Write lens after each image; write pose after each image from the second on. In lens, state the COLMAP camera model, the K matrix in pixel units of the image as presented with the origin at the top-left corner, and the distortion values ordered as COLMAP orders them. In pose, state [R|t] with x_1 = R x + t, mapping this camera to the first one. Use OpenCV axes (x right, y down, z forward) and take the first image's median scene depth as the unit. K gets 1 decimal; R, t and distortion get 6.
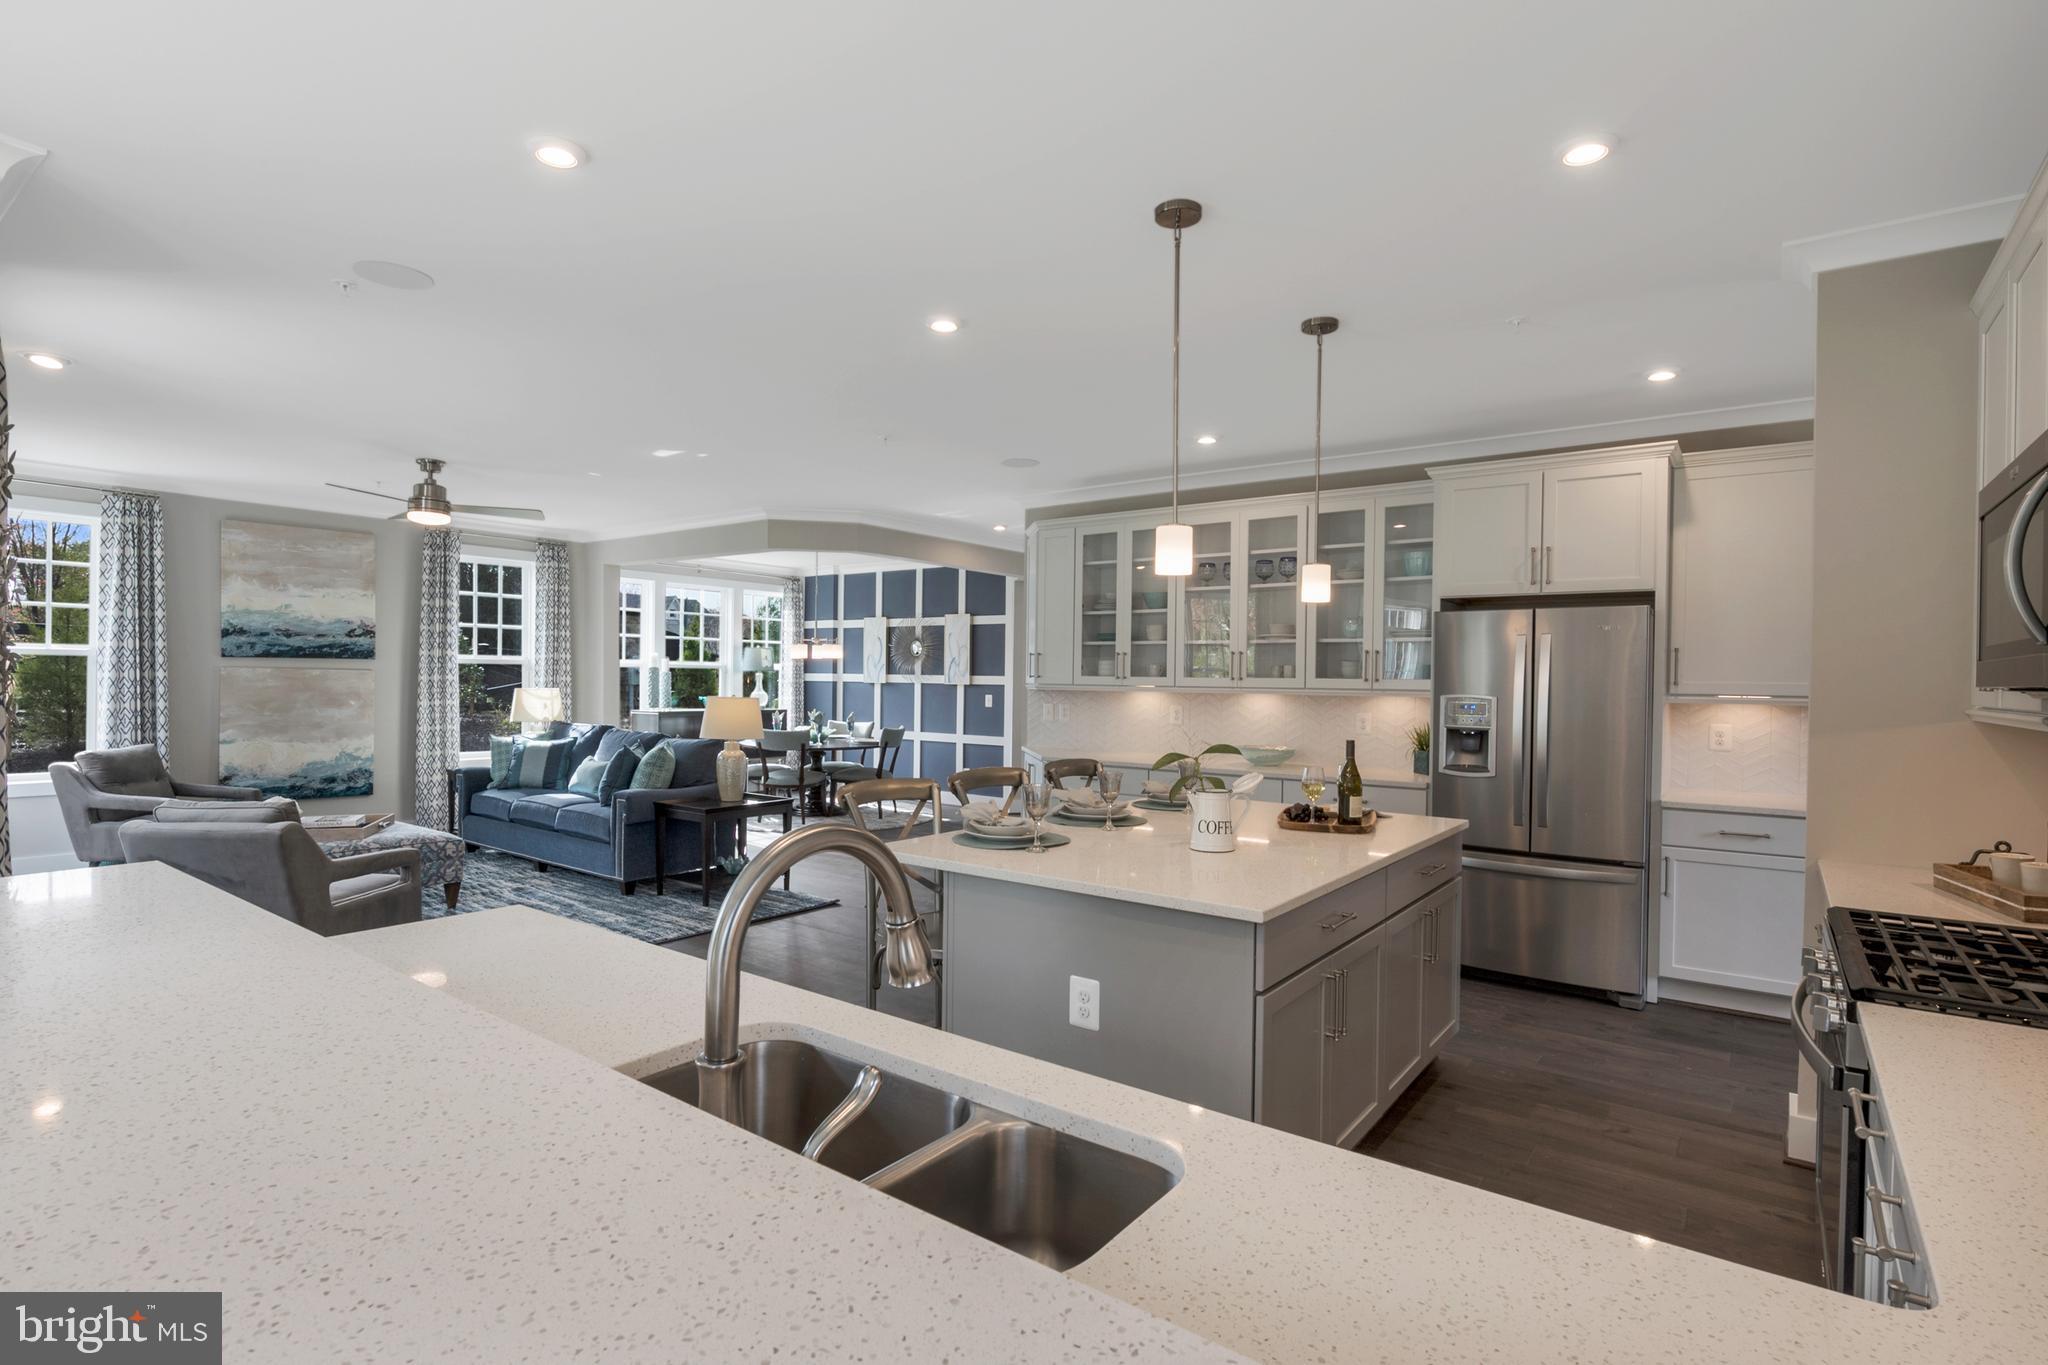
lens RADIAL K [[1004.7, 0, 1024.8], [0, 1004.7, 690.1], [0, 0, 1]] dist [-0.000719, -0.000601]
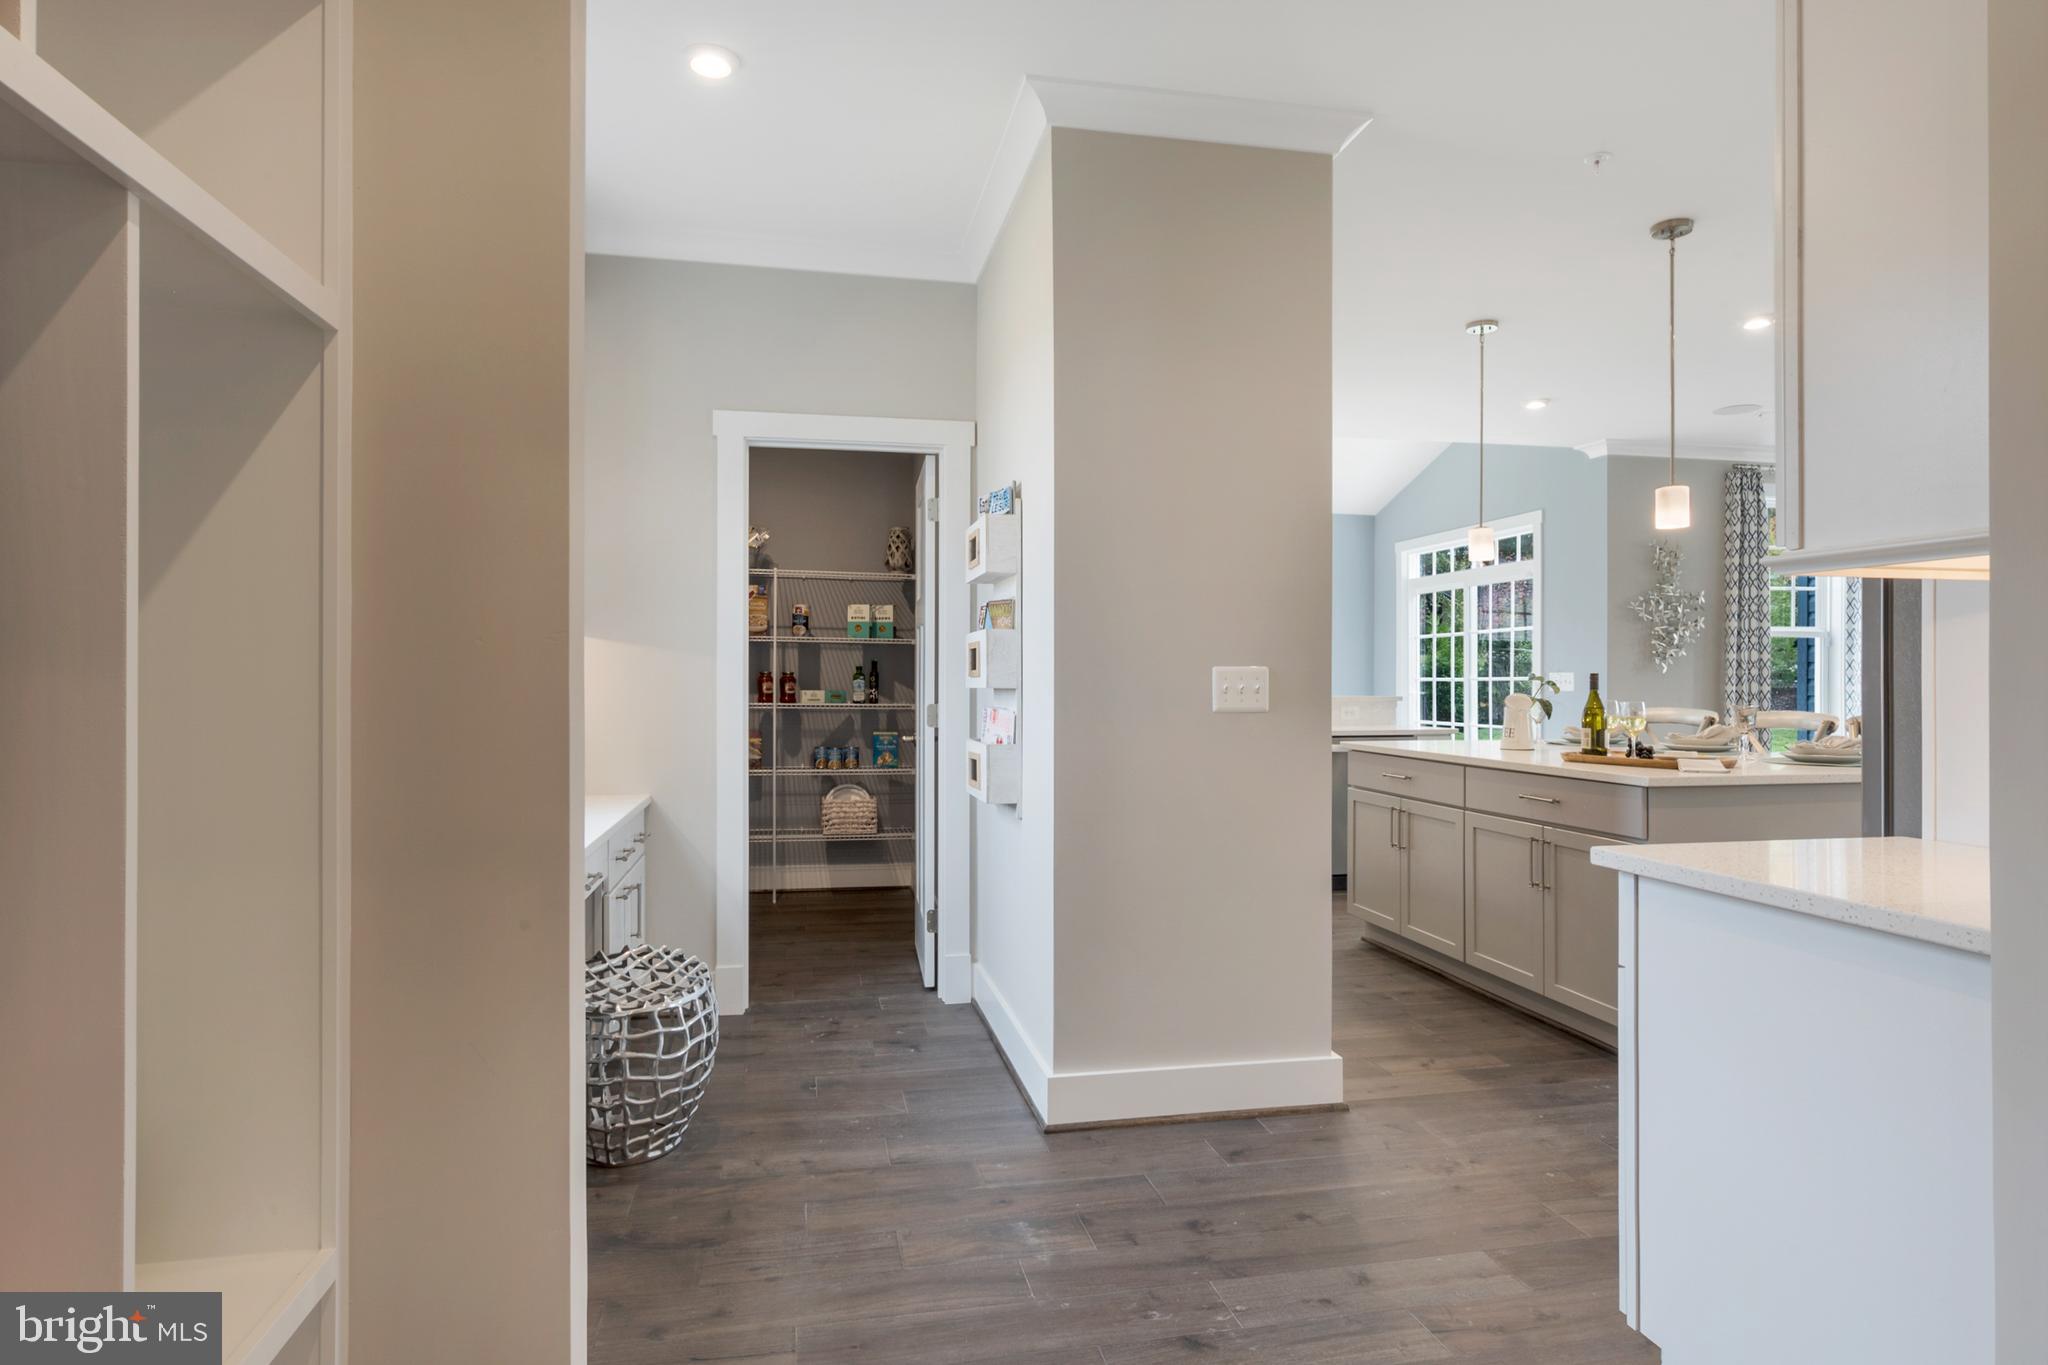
lens RADIAL K [[1132.9, 0, 1024.0], [0, 1132.9, 682.5], [0, 0, 1]] dist [-0.000077, -0.000018]
pose [[-0.663964, -0.003411, -0.747757, 0.819132], [-0.011819, 0.999913, 0.005933, 0.031007], [0.747671, 0.012777, -0.663946, 0.697388]]
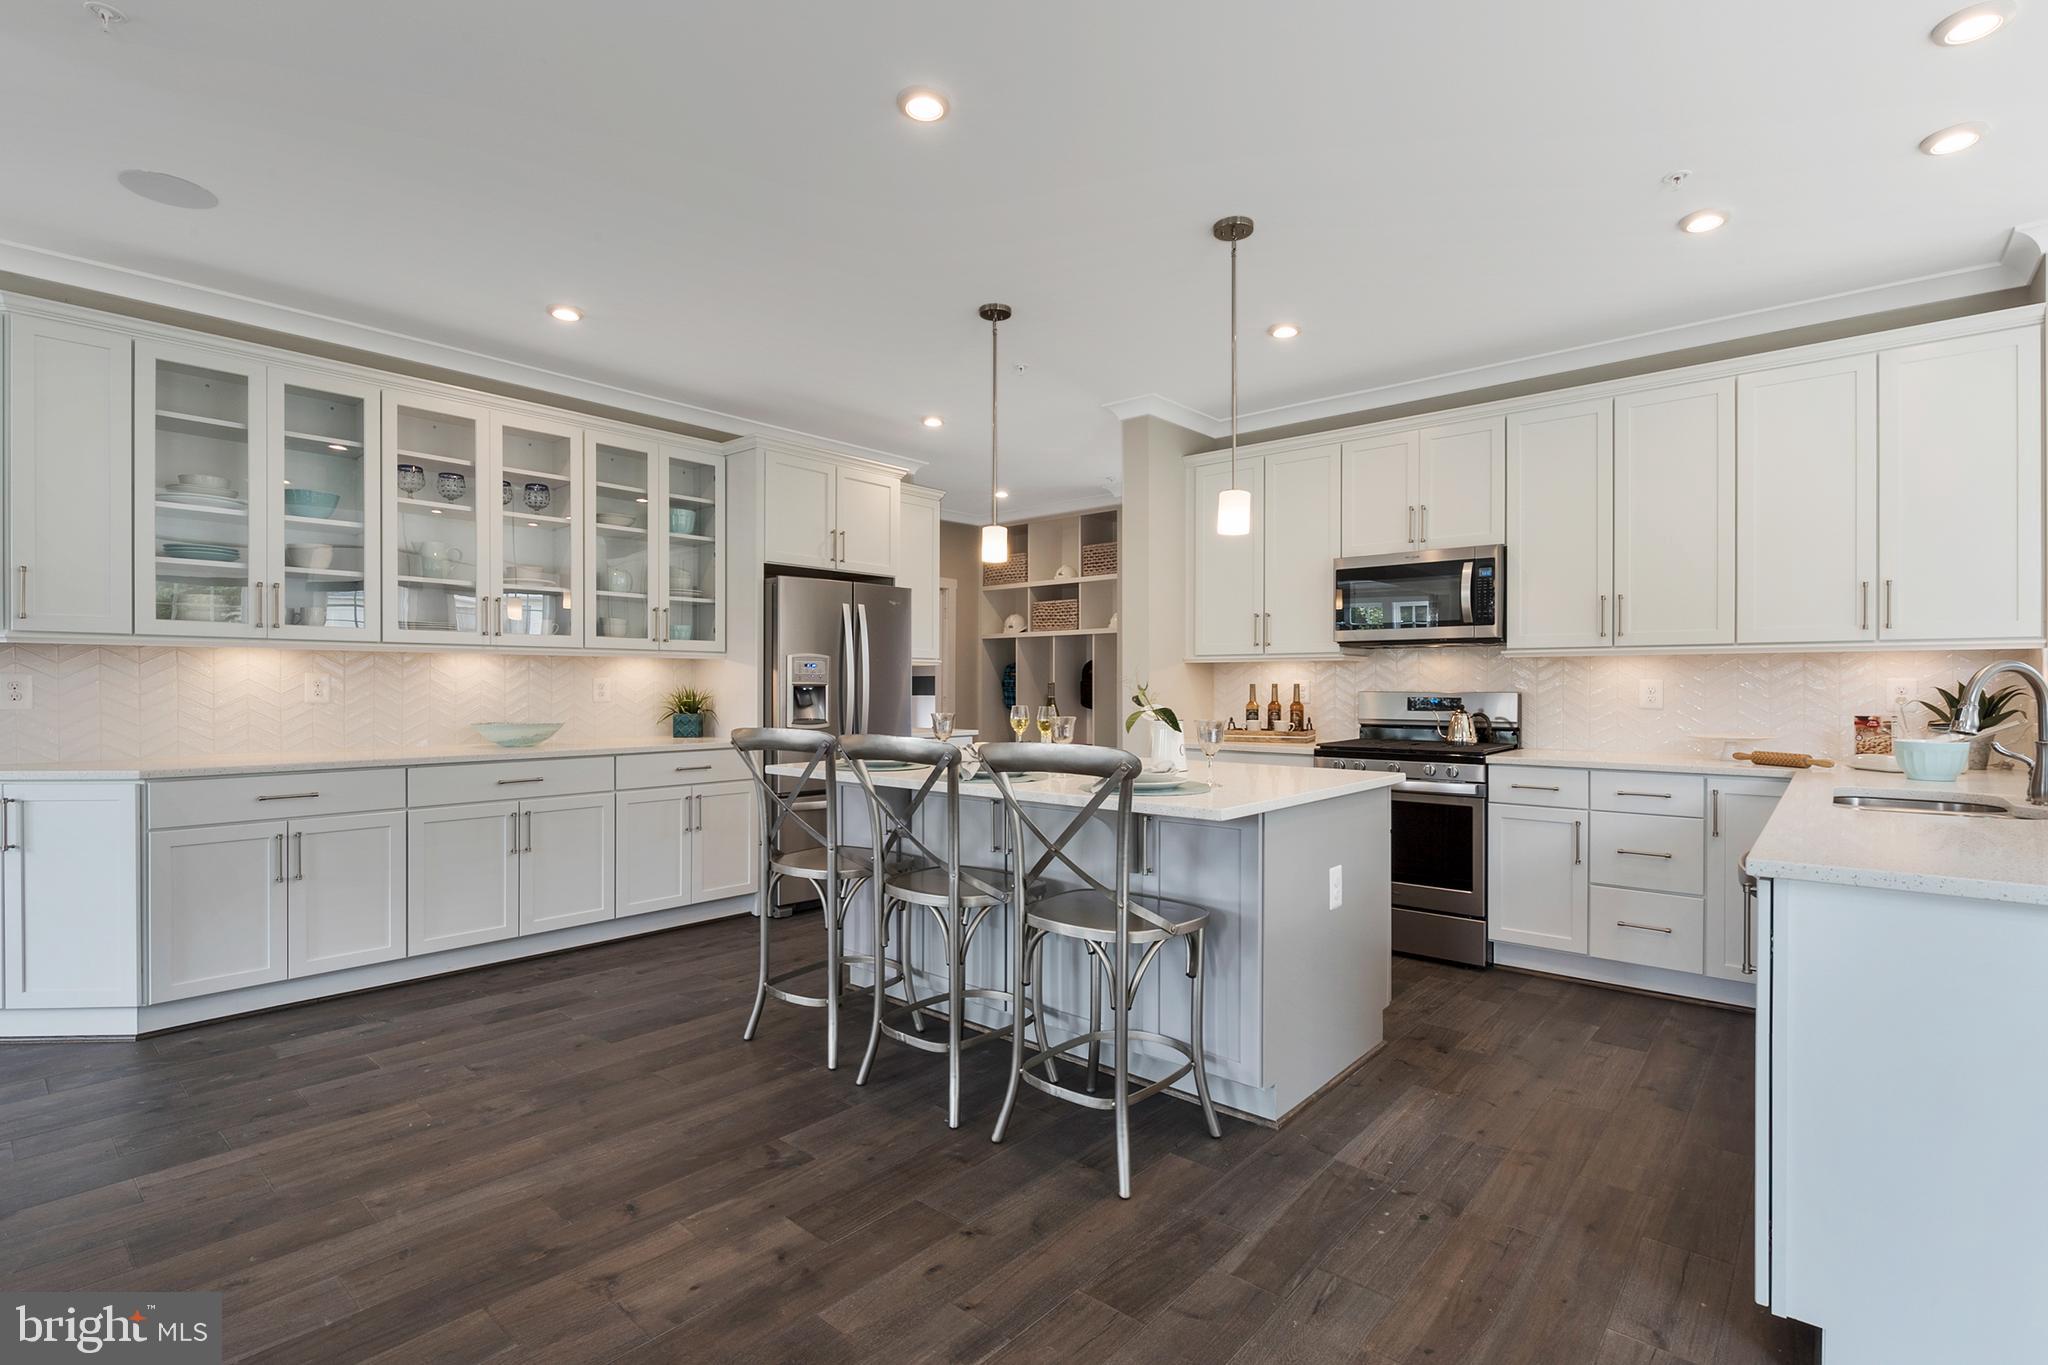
lens RADIAL K [[956.5, 0, 1024.0], [0, 956.5, 682.5], [0, 0, 1]] dist [0.032764, -0.031435]
pose [[0.073044, -0.010713, 0.997271, -0.418971], [0.008380, 0.999914, 0.010127, 0.018947], [-0.997293, 0.007618, 0.073128, 0.489792]]
